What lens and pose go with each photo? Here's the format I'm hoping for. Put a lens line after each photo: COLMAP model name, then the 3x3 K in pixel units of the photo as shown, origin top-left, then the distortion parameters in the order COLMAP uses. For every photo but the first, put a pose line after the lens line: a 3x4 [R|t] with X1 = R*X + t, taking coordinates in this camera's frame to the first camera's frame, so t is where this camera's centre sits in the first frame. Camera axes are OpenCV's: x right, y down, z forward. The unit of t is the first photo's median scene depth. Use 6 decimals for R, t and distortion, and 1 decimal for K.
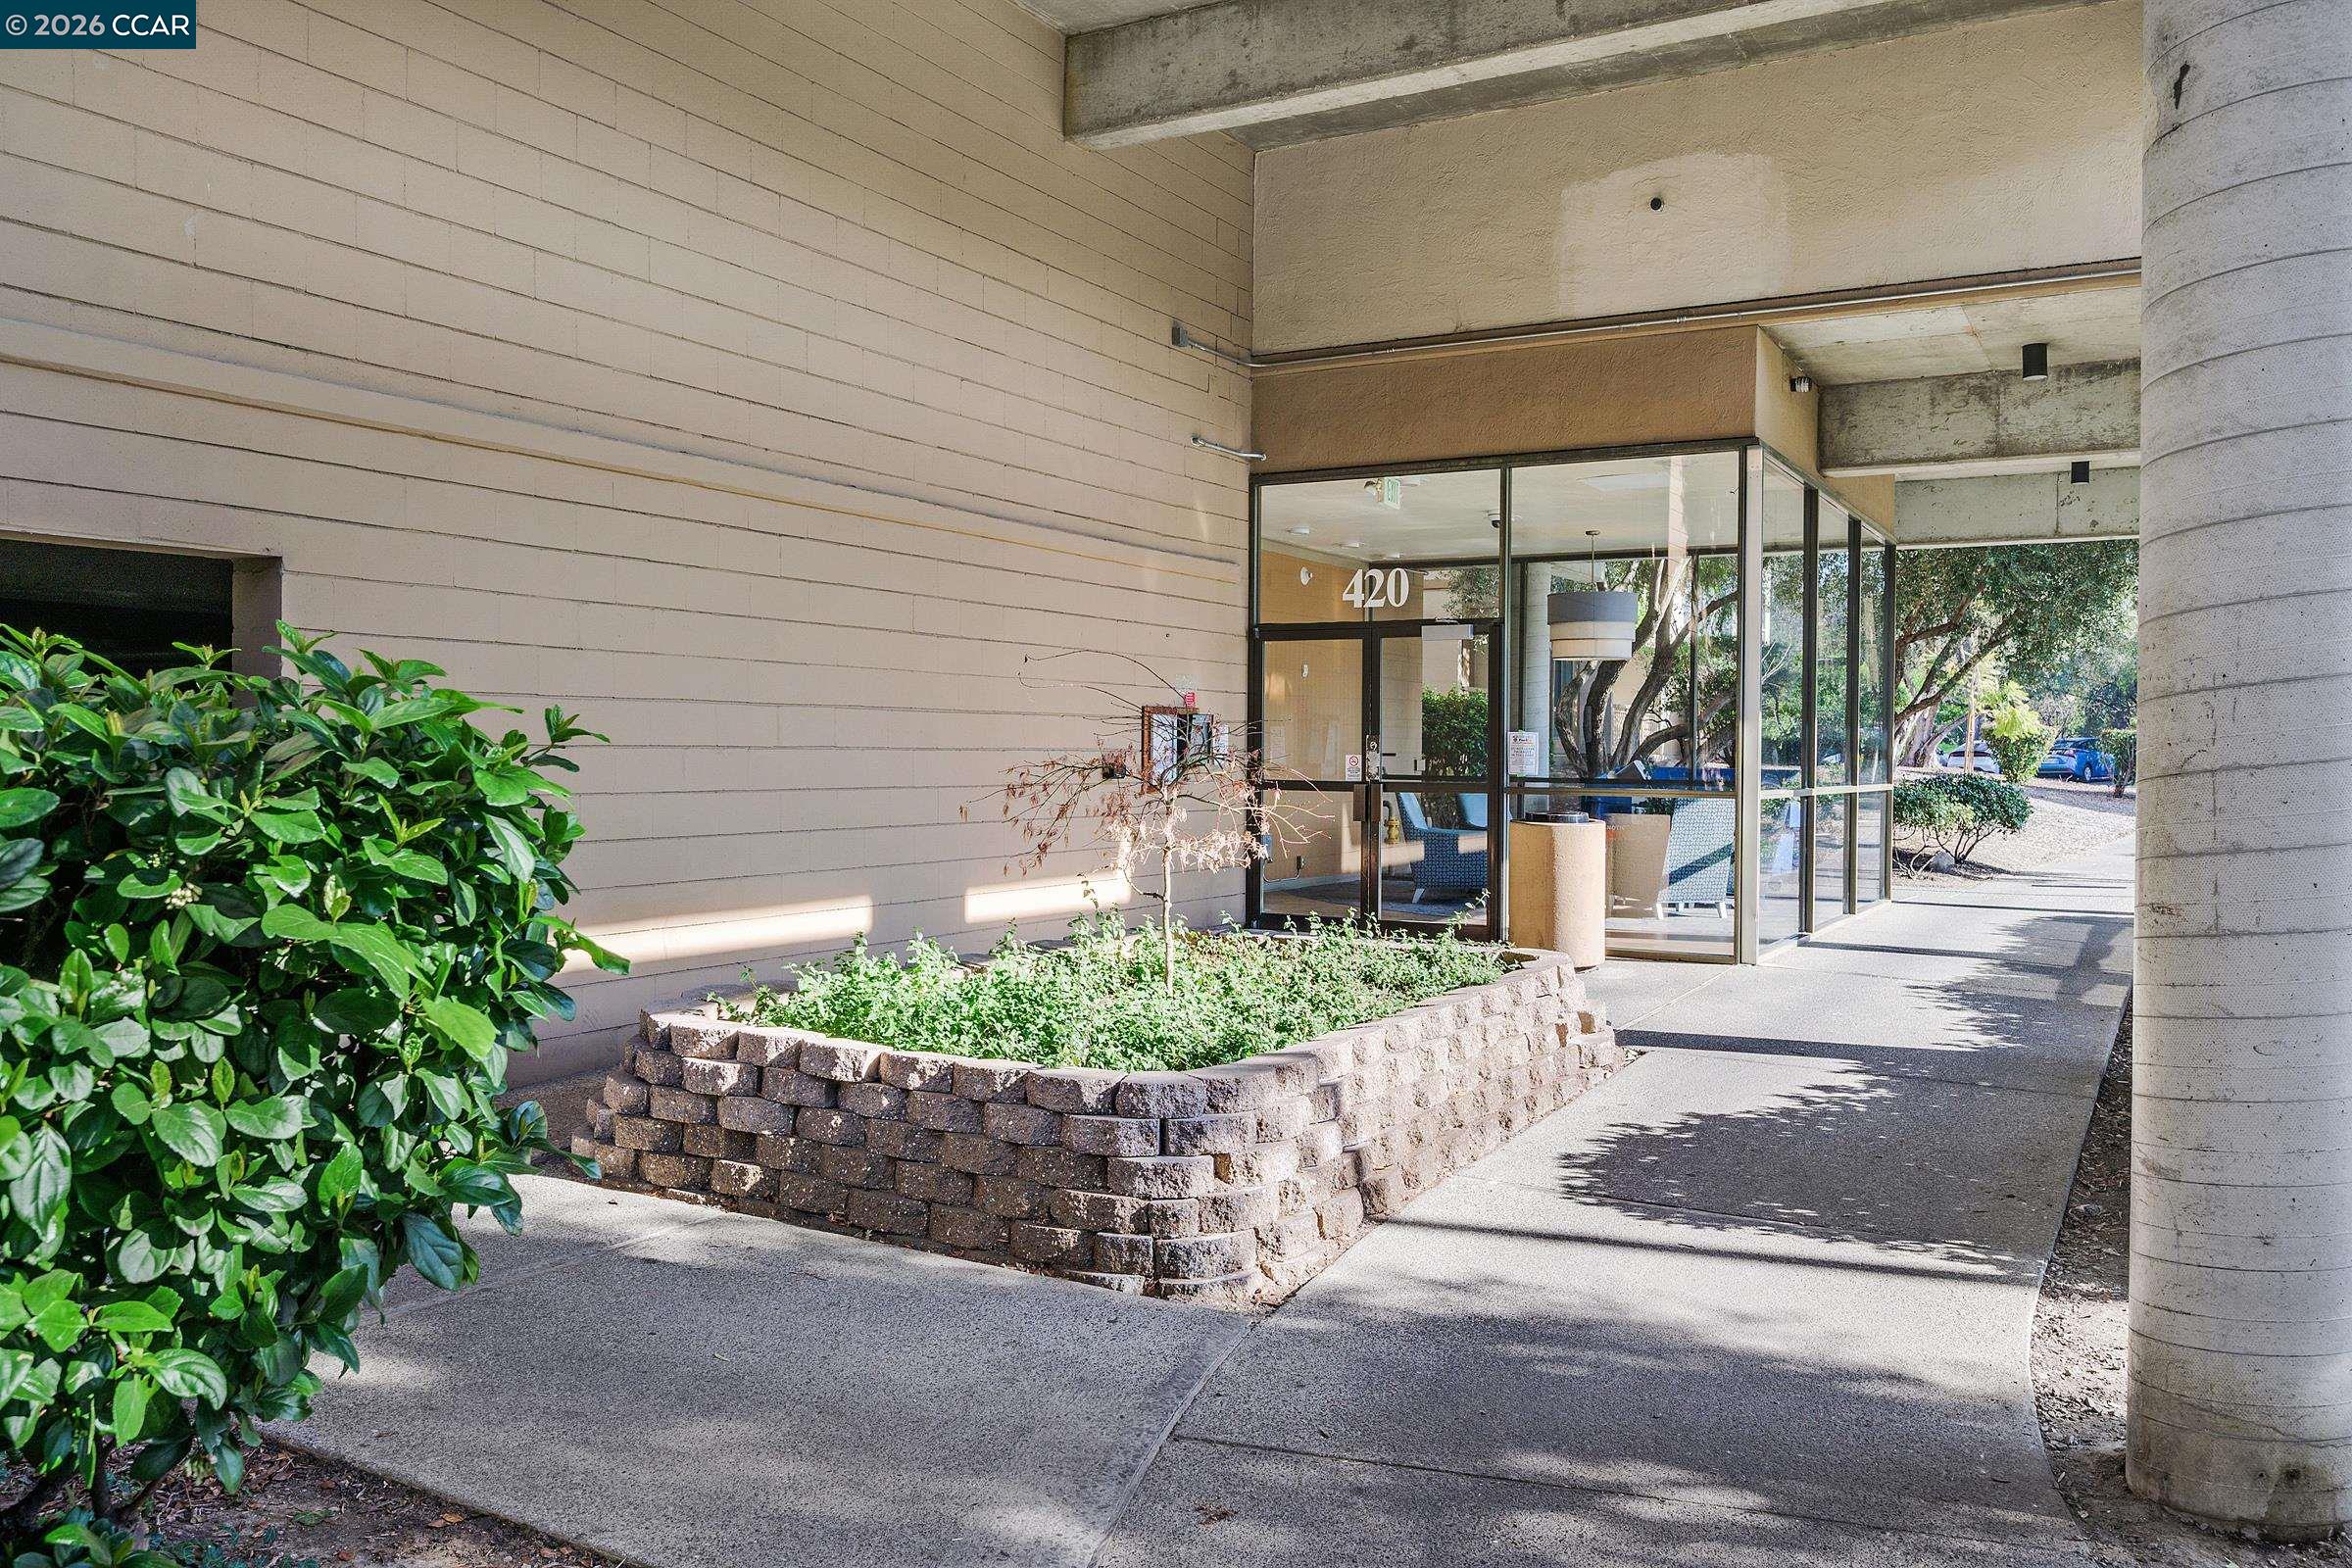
lens RADIAL K [[1736.4, 0, 1175.2], [0, 1736.4, 783.9], [0, 0, 1]] dist [0.002409, -0.000047]
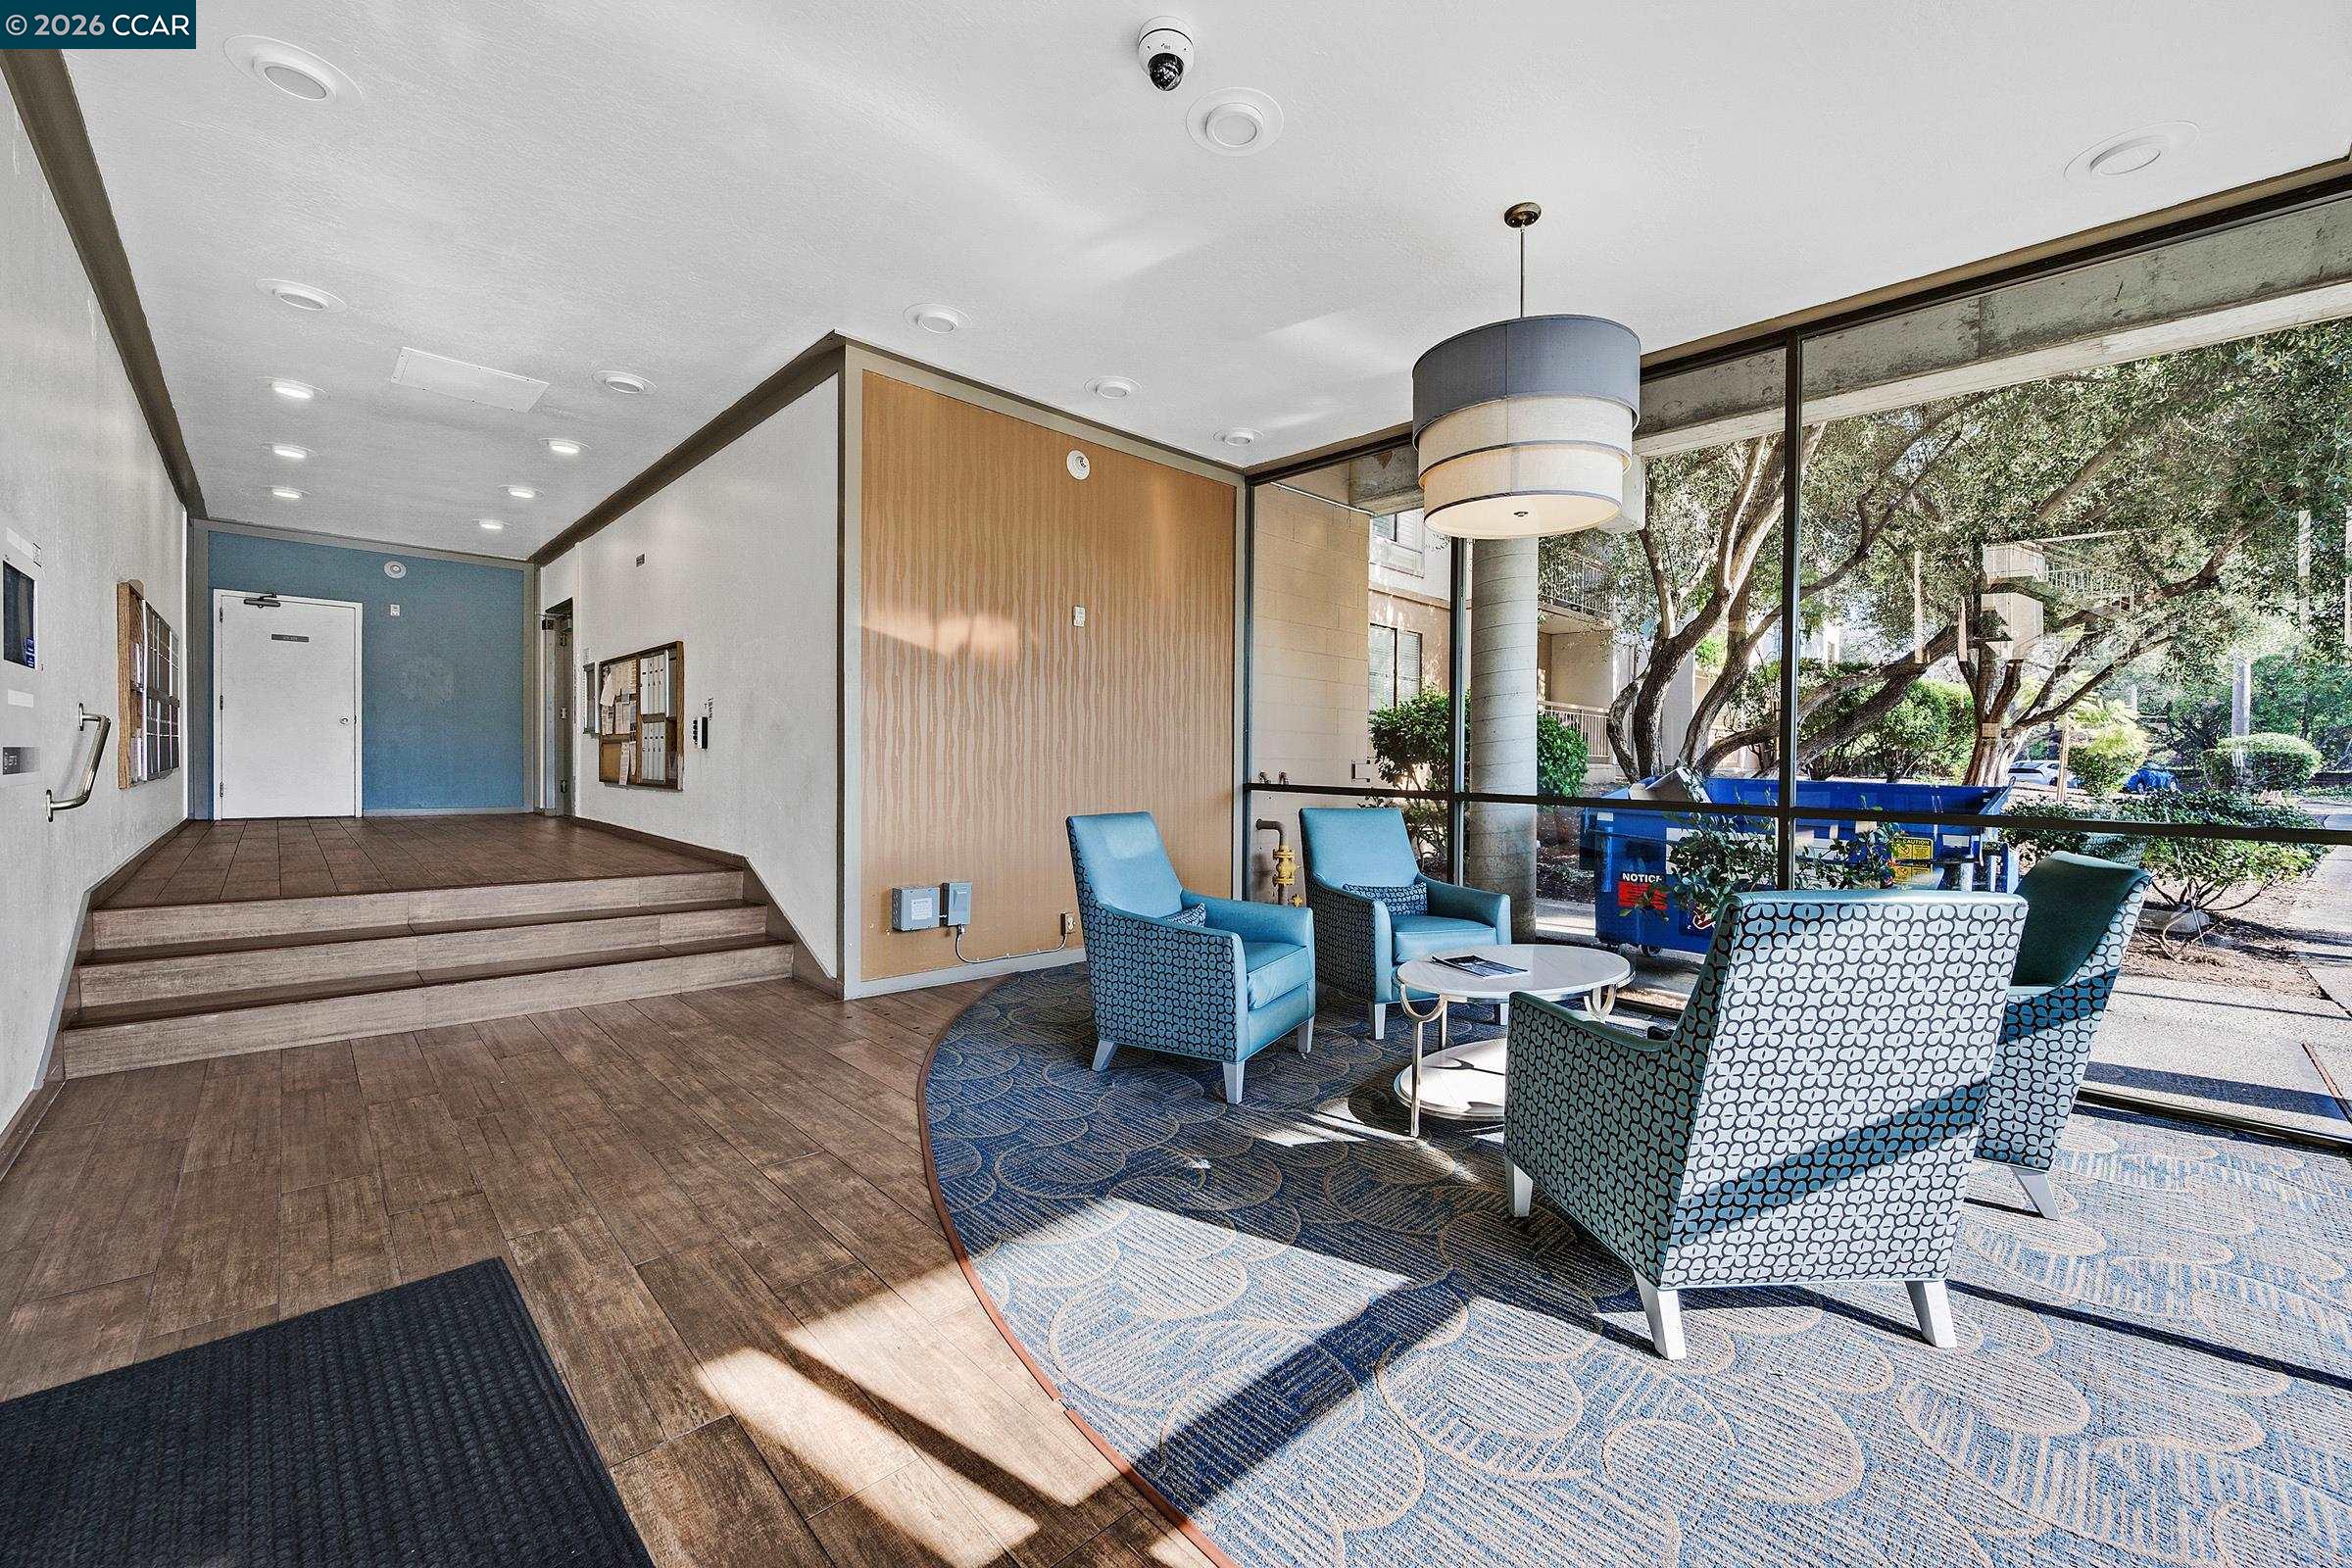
lens RADIAL K [[938.3, 0, 1182.3], [0, 938.3, 770.1], [0, 0, 1]] dist [0.000950, 0.000288]
pose [[0.963643, 0.009656, -0.267018, 0.140968], [-0.013337, 0.999839, -0.011975, -0.004610], [0.266860, 0.015101, 0.963617, 0.480350]]
